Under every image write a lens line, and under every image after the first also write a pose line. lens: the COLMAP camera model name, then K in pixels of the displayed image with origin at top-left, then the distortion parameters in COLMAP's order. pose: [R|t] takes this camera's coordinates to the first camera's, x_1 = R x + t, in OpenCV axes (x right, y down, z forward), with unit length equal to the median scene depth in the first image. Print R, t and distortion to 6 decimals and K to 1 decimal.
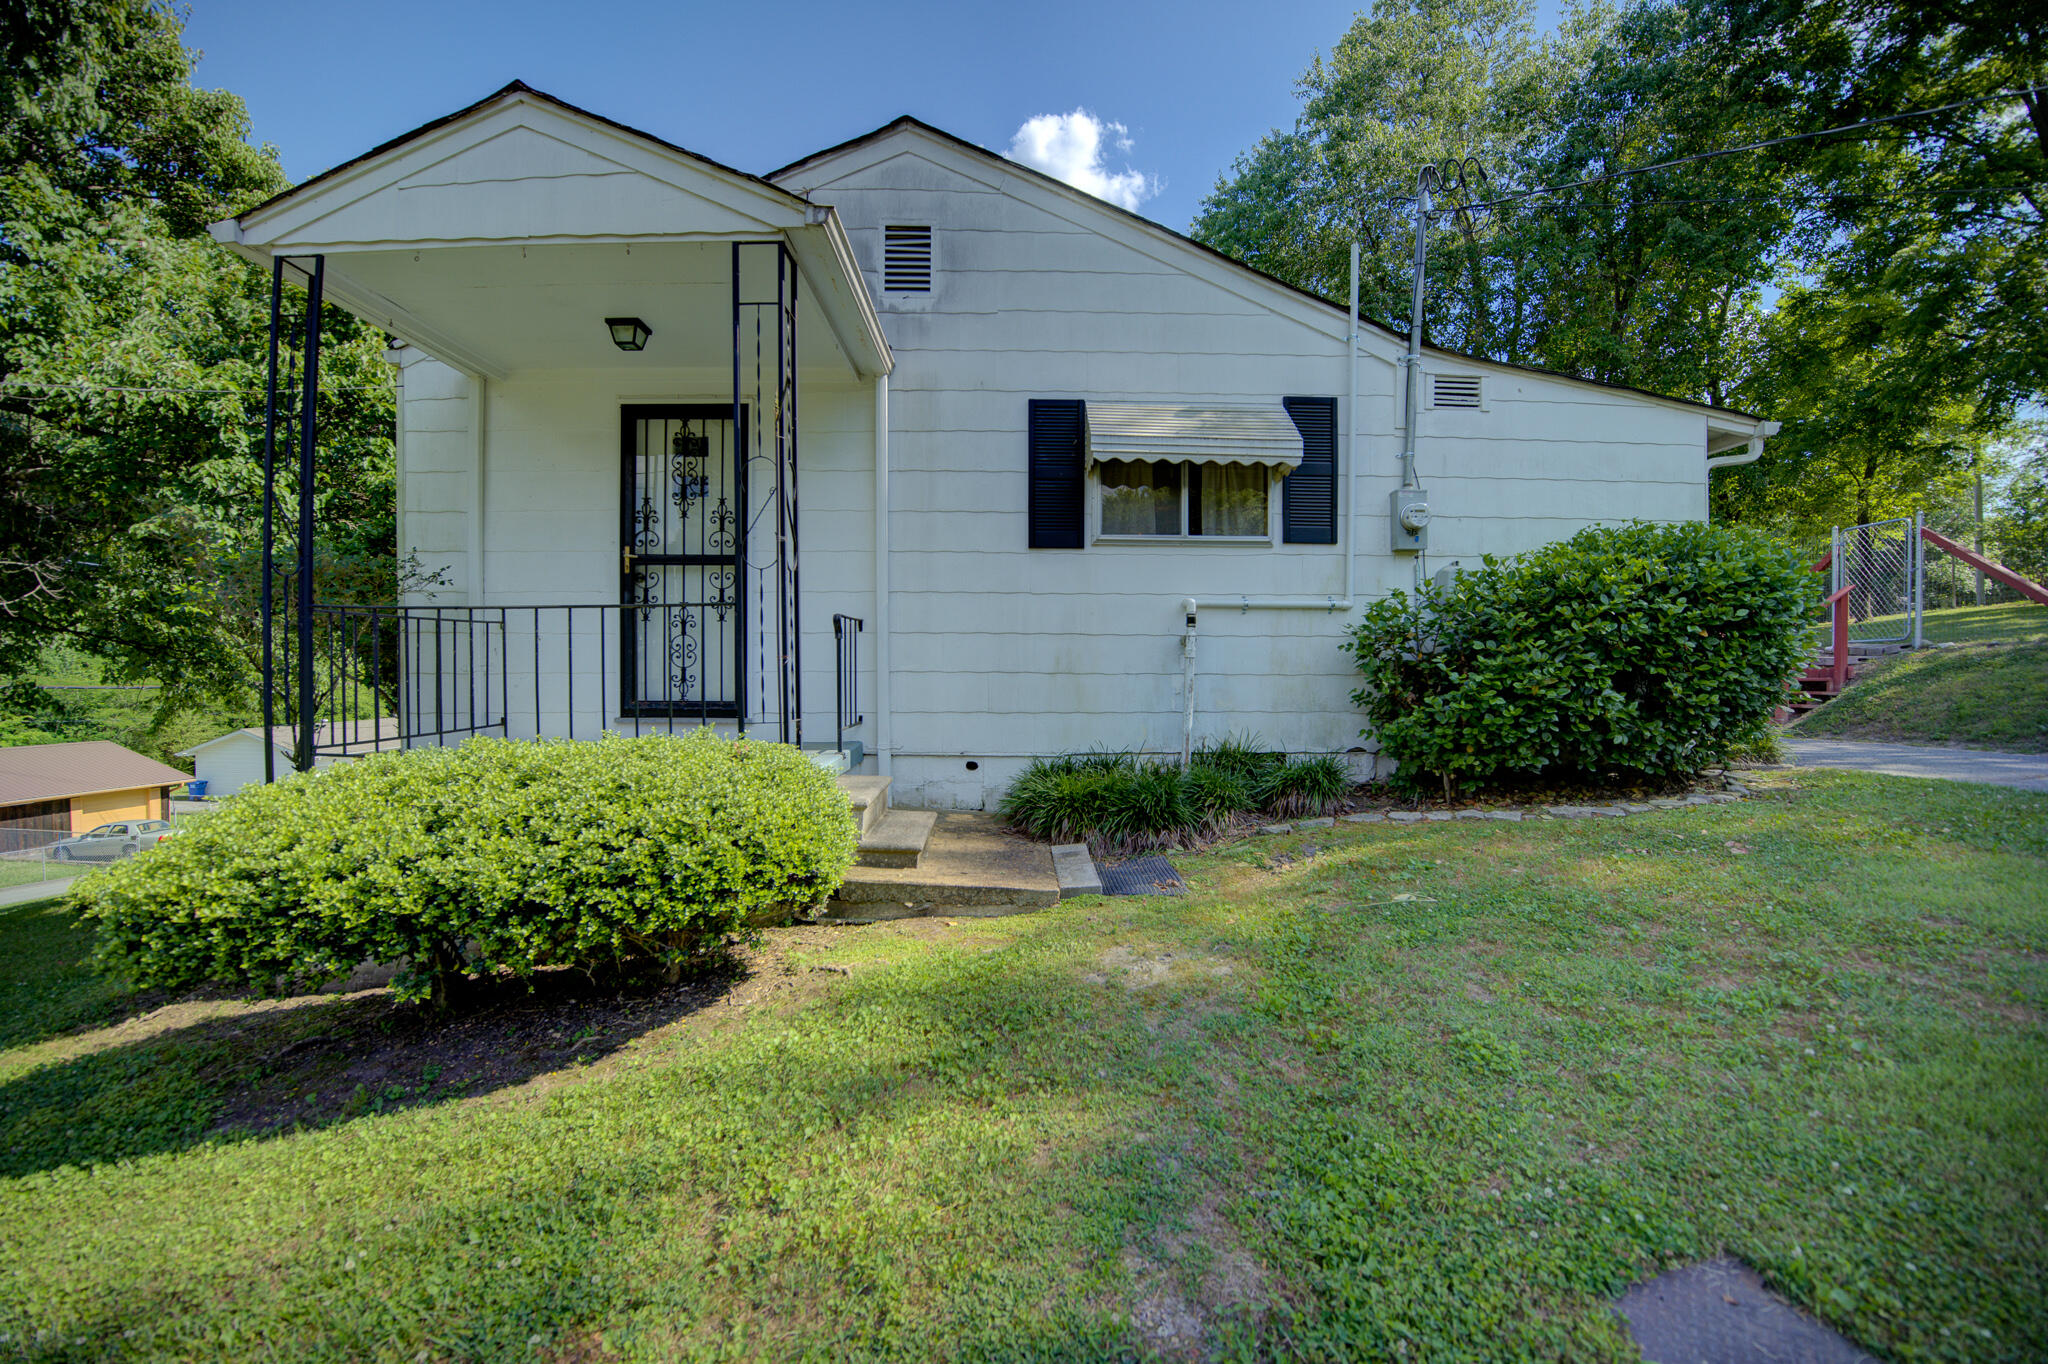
lens RADIAL K [[835.1, 0, 1032.7], [0, 835.1, 684.0], [0, 0, 1]] dist [-0.047795, -0.000132]
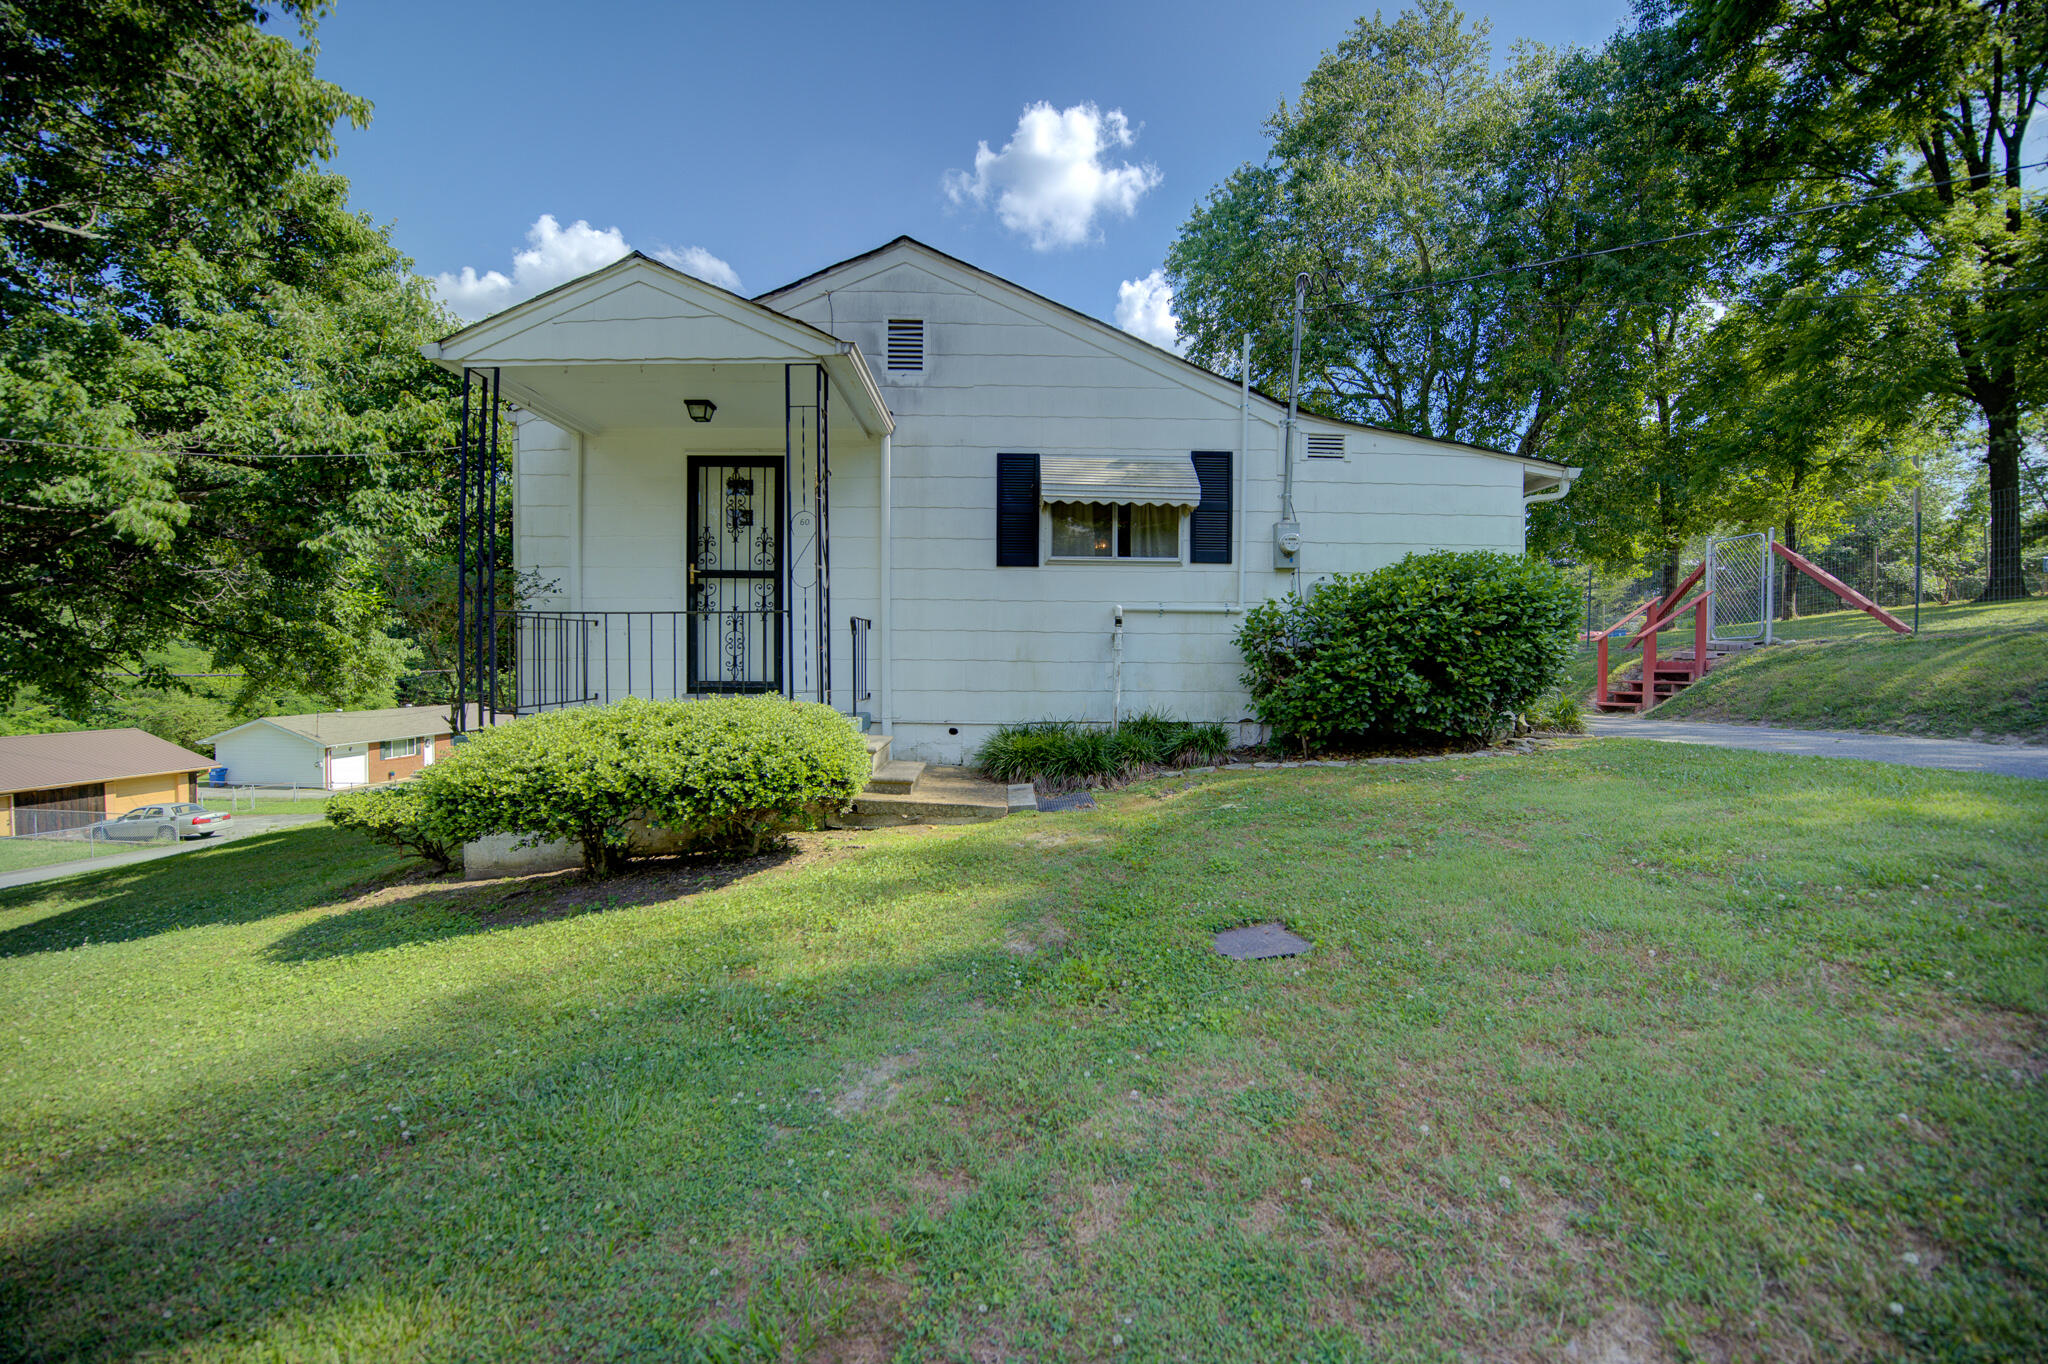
lens RADIAL K [[837.6, 0, 1030.1], [0, 837.6, 684.5], [0, 0, 1]] dist [-0.042174, -0.001188]
pose [[0.999992, 0.003698, -0.001168, 0.050972], [-0.003690, 0.999969, 0.006978, 0.014841], [0.001194, -0.006974, 0.999975, -0.330845]]
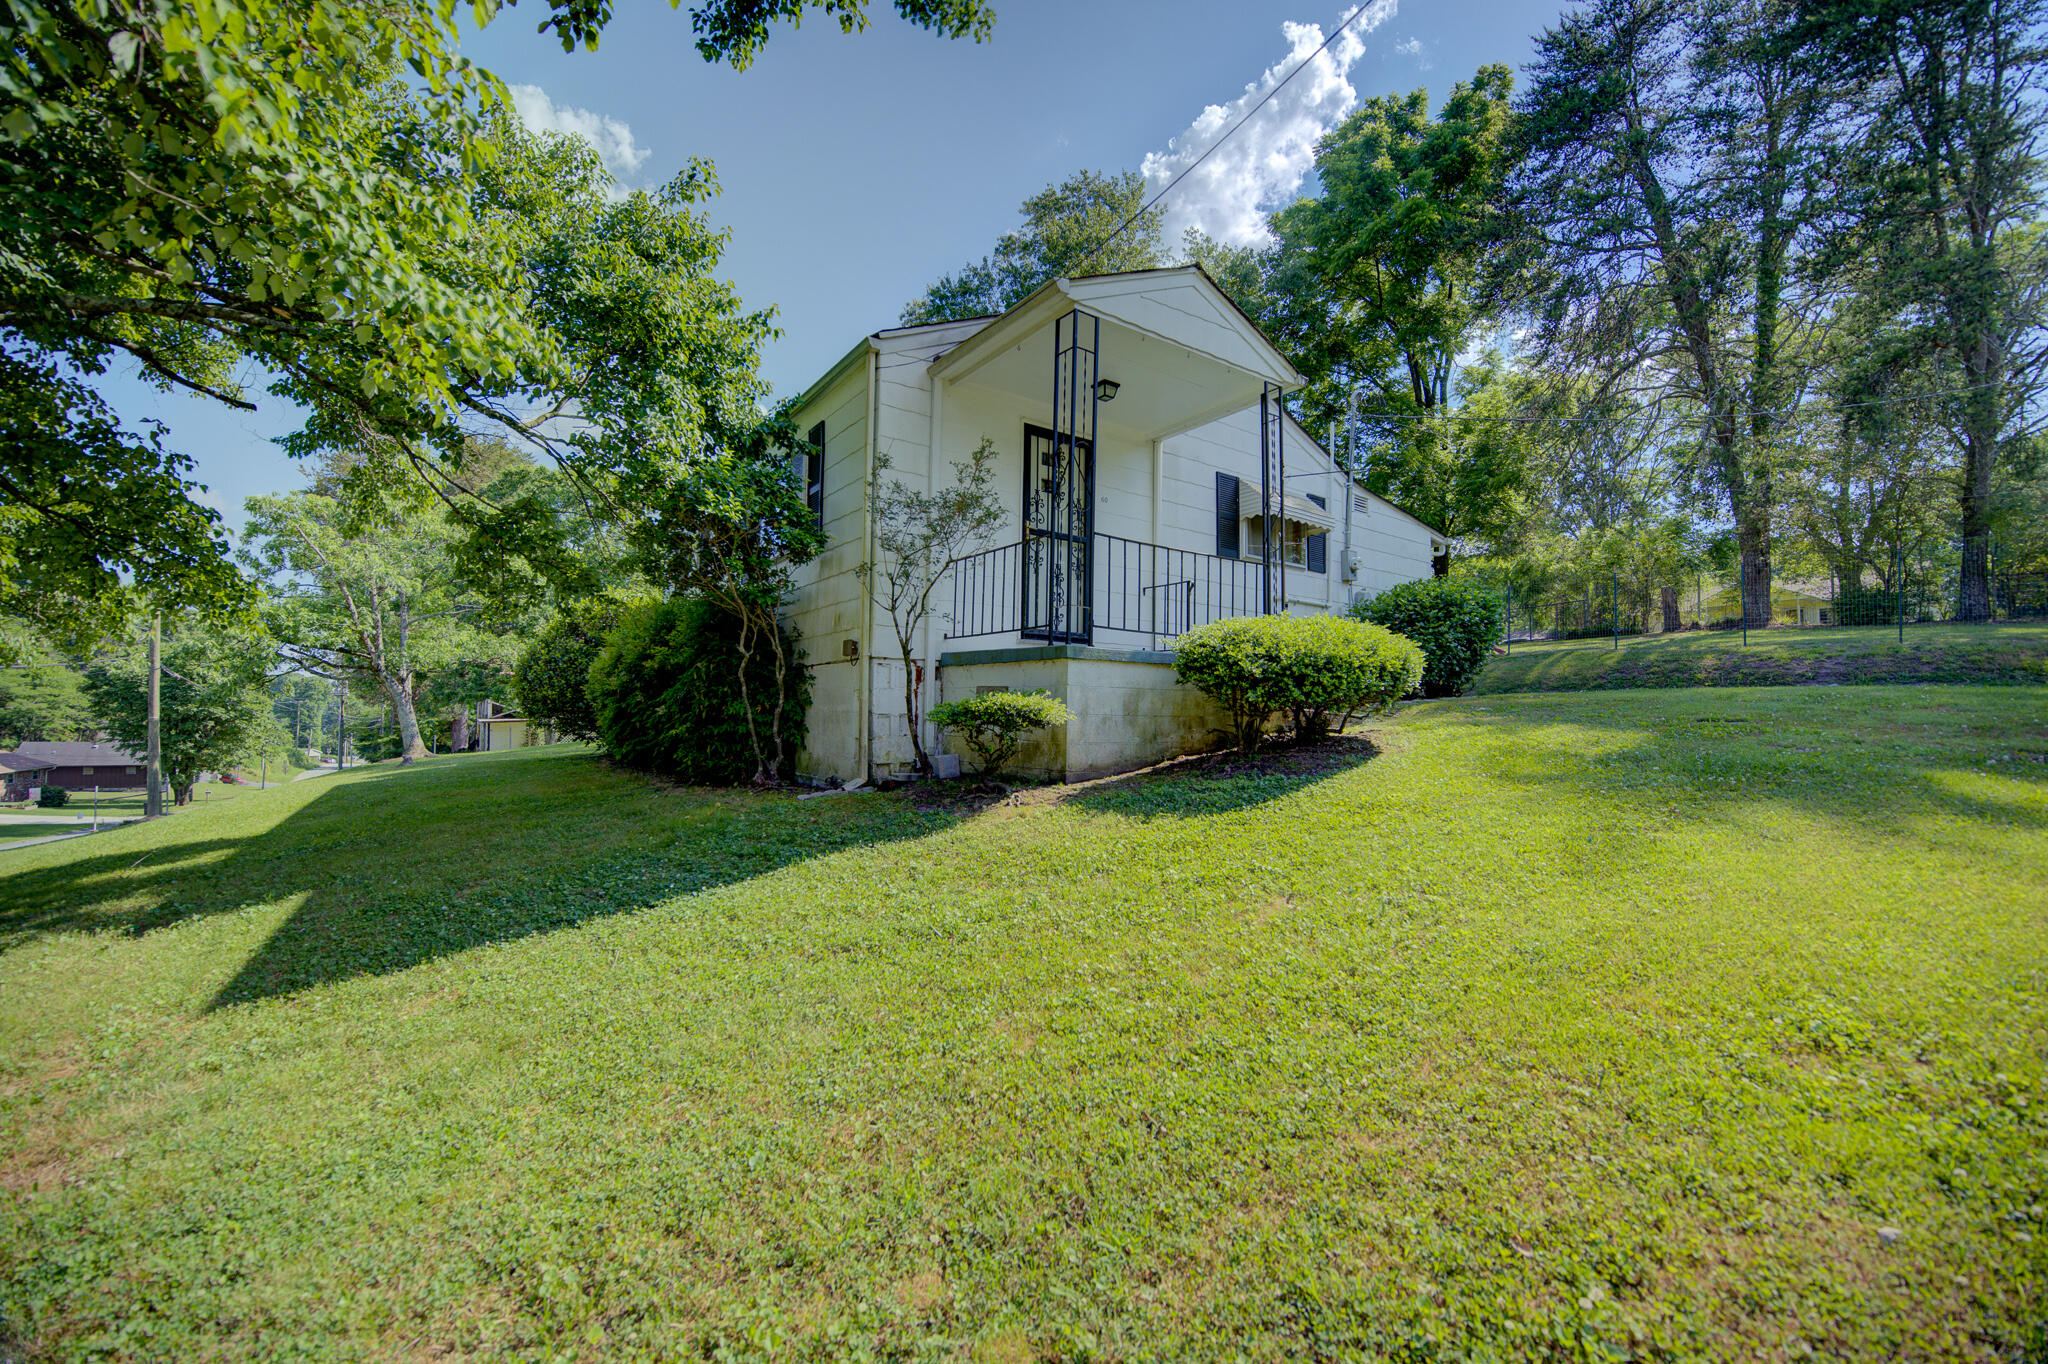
lens RADIAL K [[849.2, 0, 1002.0], [0, 849.2, 702.6], [0, 0, 1]] dist [-0.043104, -0.000752]
pose [[0.832681, 0.023212, 0.553266, -1.354744], [0.000699, 0.999076, -0.042968, 0.218291], [-0.553752, 0.036165, 0.831896, -0.205067]]
